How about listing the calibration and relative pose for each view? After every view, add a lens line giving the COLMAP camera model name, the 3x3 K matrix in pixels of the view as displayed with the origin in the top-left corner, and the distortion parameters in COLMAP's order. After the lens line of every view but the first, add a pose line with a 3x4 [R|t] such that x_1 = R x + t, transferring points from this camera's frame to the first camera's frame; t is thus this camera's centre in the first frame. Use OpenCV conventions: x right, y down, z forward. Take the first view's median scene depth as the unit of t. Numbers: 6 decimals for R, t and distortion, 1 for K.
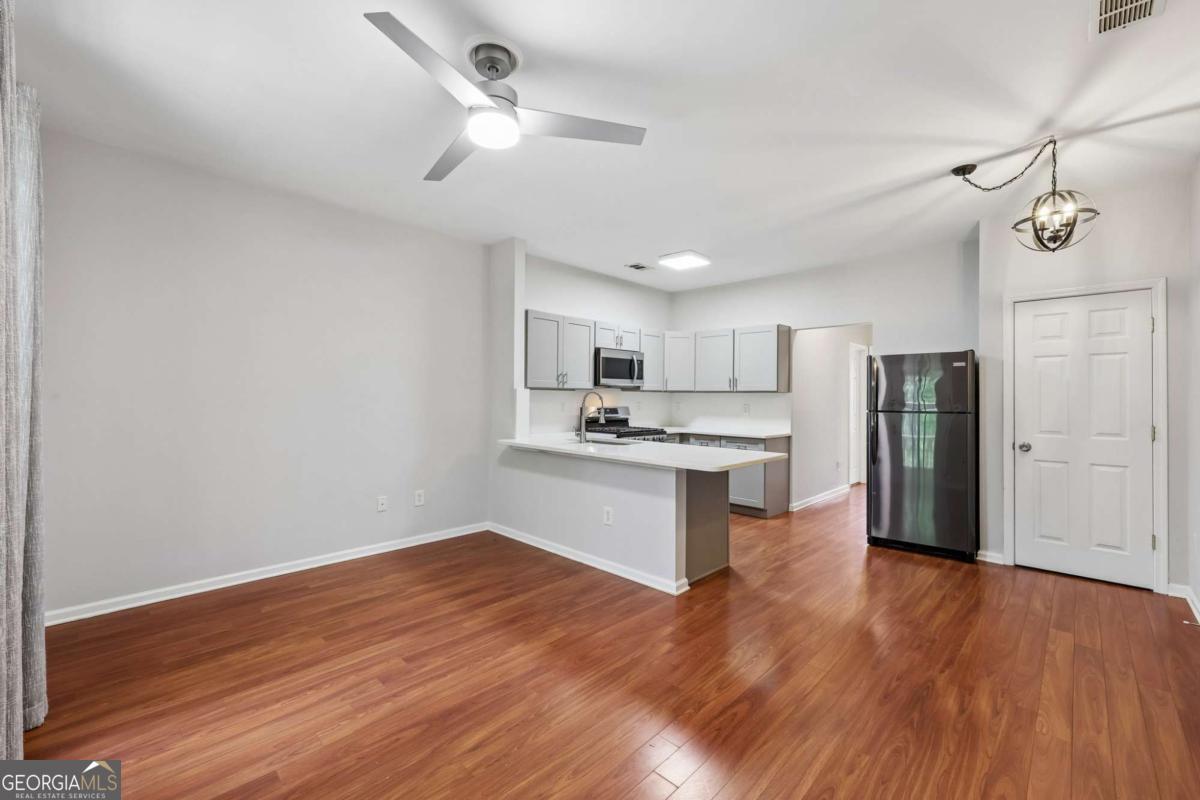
lens RADIAL K [[485.1, 0, 595.5], [0, 485.1, 398.5], [0, 0, 1]] dist [0.000220, 0.000123]
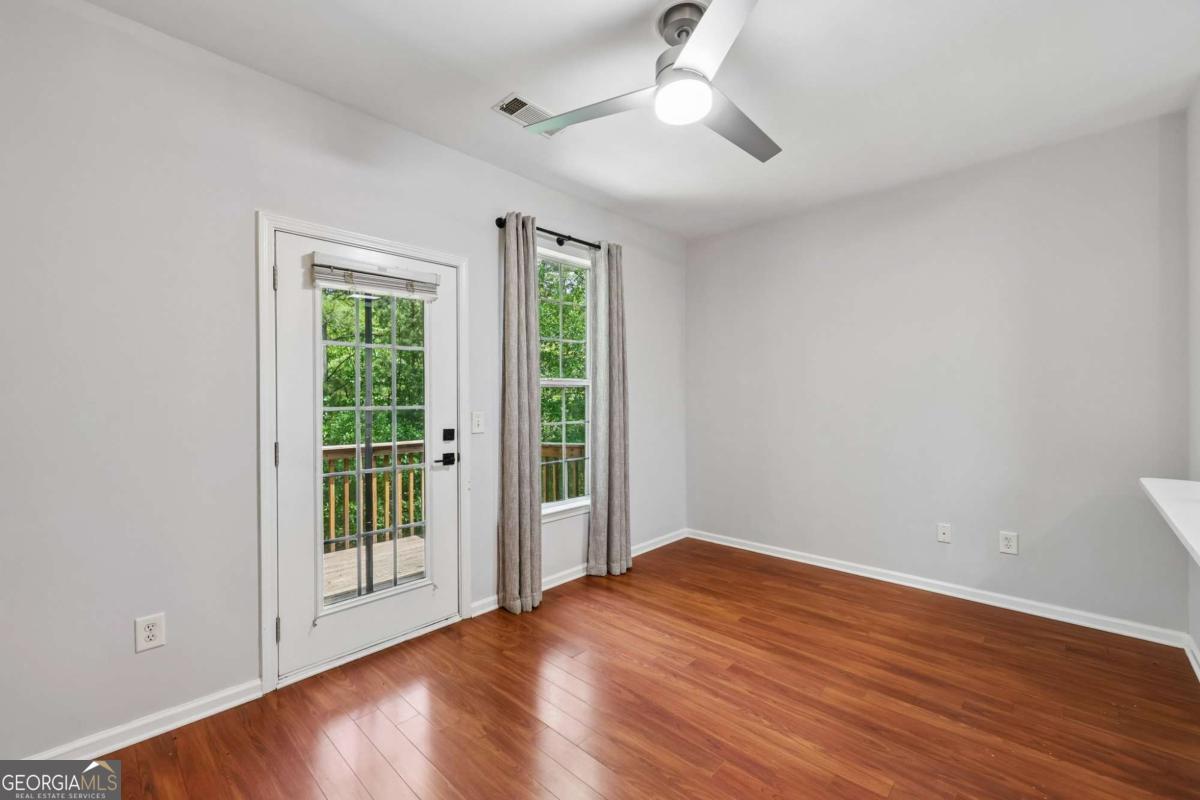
lens RADIAL K [[488.5, 0, 600.0], [0, 488.5, 400.0], [0, 0, 1]] dist [0.000317, -0.000246]
pose [[0.015747, -0.006688, -0.999854, 0.436414], [0.004715, 0.999967, -0.006615, 0.002865], [0.999865, -0.004610, 0.015778, 0.525432]]
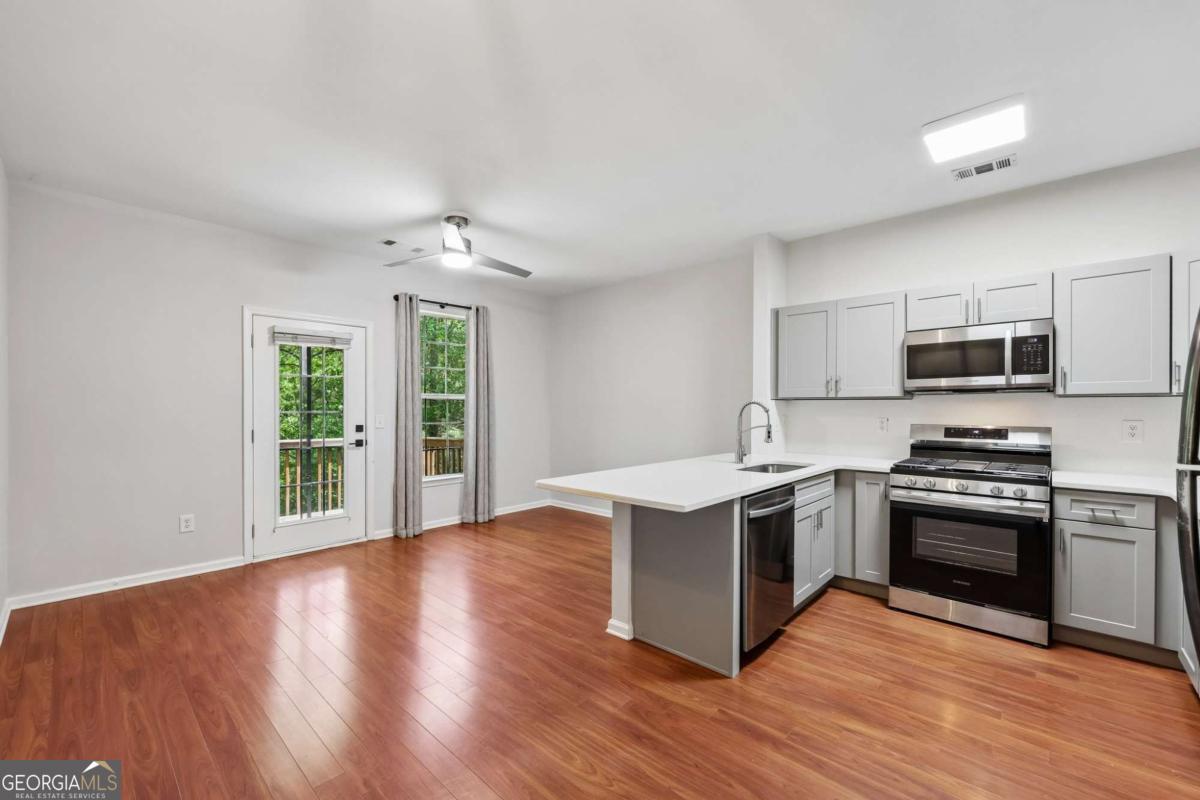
lens RADIAL K [[487.7, 0, 602.5], [0, 487.7, 411.0], [0, 0, 1]] dist [-0.001135, -0.000061]
pose [[0.036680, 0.001198, -0.999326, 1.033693], [-0.003725, 0.999992, 0.001063, 0.001618], [0.999320, 0.003683, 0.036685, 0.937414]]
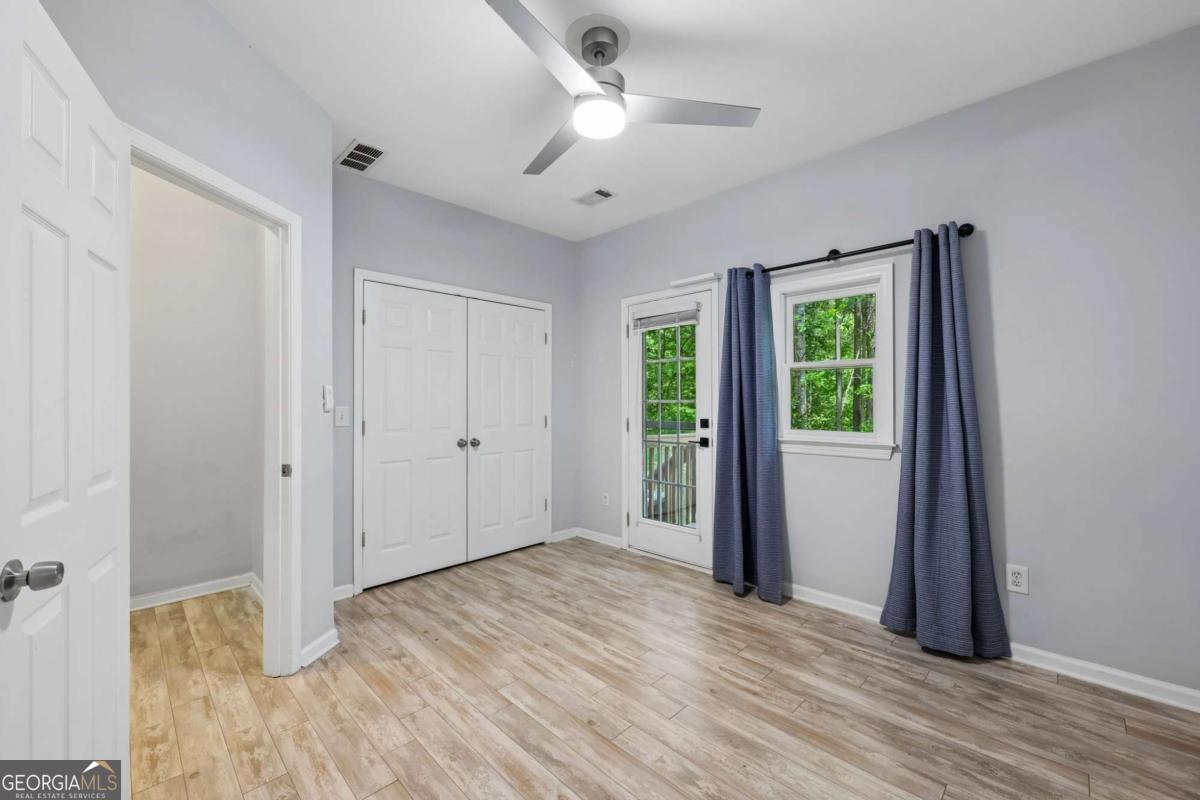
lens RADIAL K [[485.1, 0, 595.5], [0, 485.1, 398.5], [0, 0, 1]] dist [0.000220, 0.000123]
pose [[-0.999988, 0.000220, 0.004969, -0.197034], [0.000203, 0.999994, -0.003384, 0.004703], [-0.004969, -0.003383, -0.999982, 1.383784]]
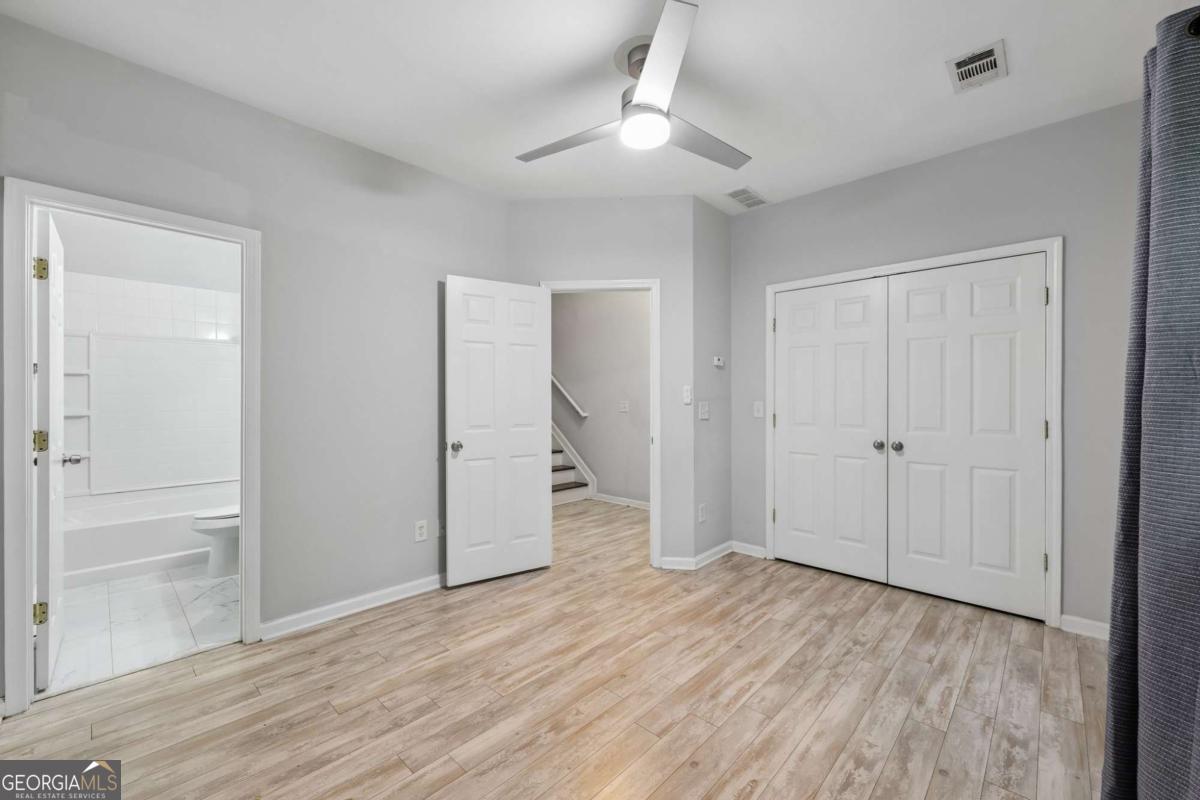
lens RADIAL K [[481.2, 0, 598.5], [0, 481.2, 405.8], [0, 0, 1]] dist [-0.001267, 0.000112]
pose [[-0.016881, -0.015101, 0.999743, -0.859922], [0.001753, 0.999884, 0.015133, 0.008990], [-0.999856, 0.002008, -0.016853, 0.833162]]
